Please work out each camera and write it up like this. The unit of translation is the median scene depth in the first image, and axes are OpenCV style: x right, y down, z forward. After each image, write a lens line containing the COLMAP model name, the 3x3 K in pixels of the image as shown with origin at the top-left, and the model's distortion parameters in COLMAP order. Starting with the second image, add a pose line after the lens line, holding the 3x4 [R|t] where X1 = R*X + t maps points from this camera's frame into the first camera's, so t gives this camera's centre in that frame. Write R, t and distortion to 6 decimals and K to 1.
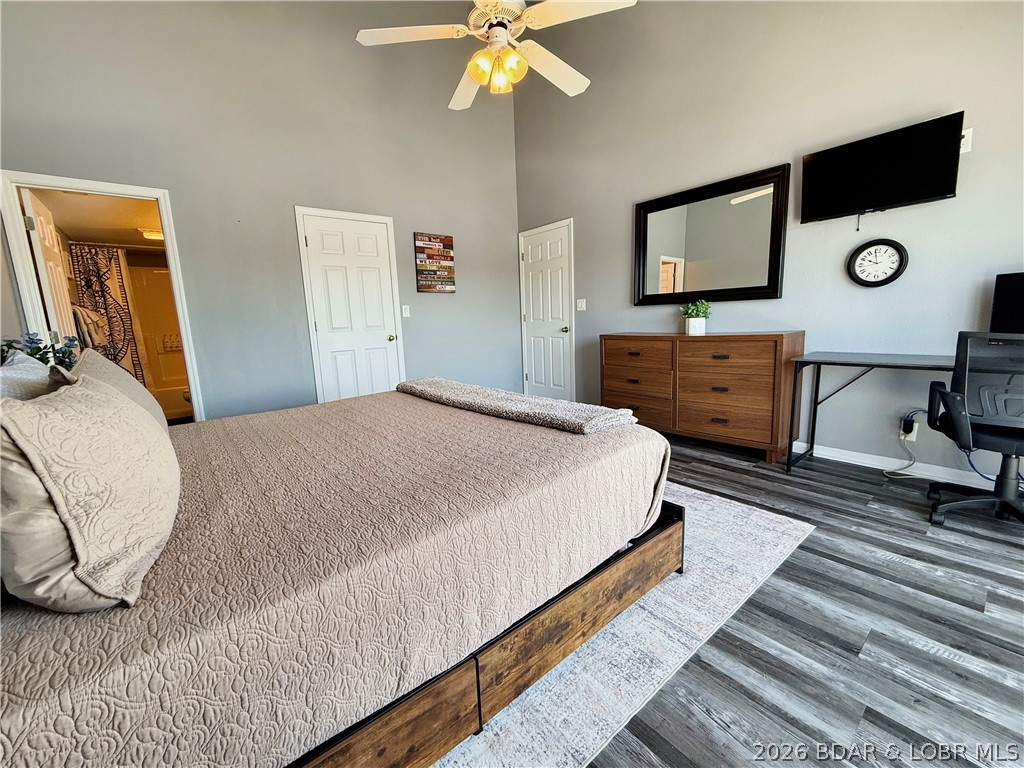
lens RADIAL K [[409.7, 0, 509.0], [0, 409.7, 384.9], [0, 0, 1]] dist [0.000820, -0.000265]
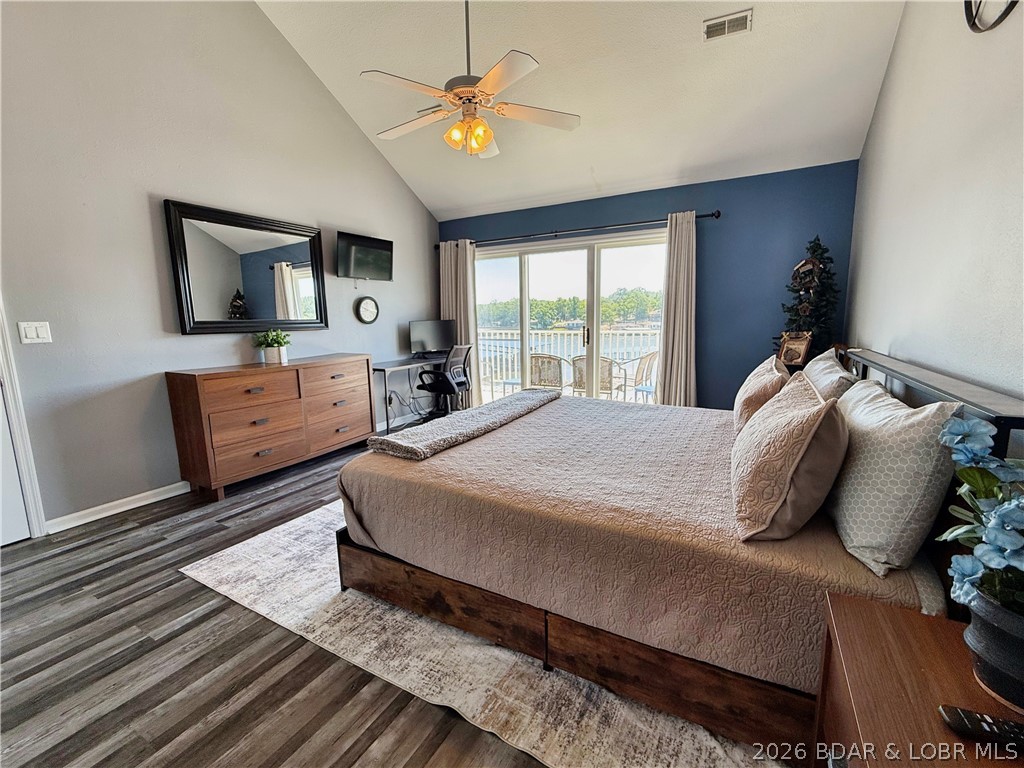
lens RADIAL K [[446.0, 0, 513.7], [0, 446.0, 385.0], [0, 0, 1]] dist [0.001104, 0.000041]
pose [[-0.368671, -0.100635, 0.924096, -0.728080], [0.178111, 0.968055, 0.176480, -0.150426], [-0.912337, 0.229655, -0.338970, 0.802501]]
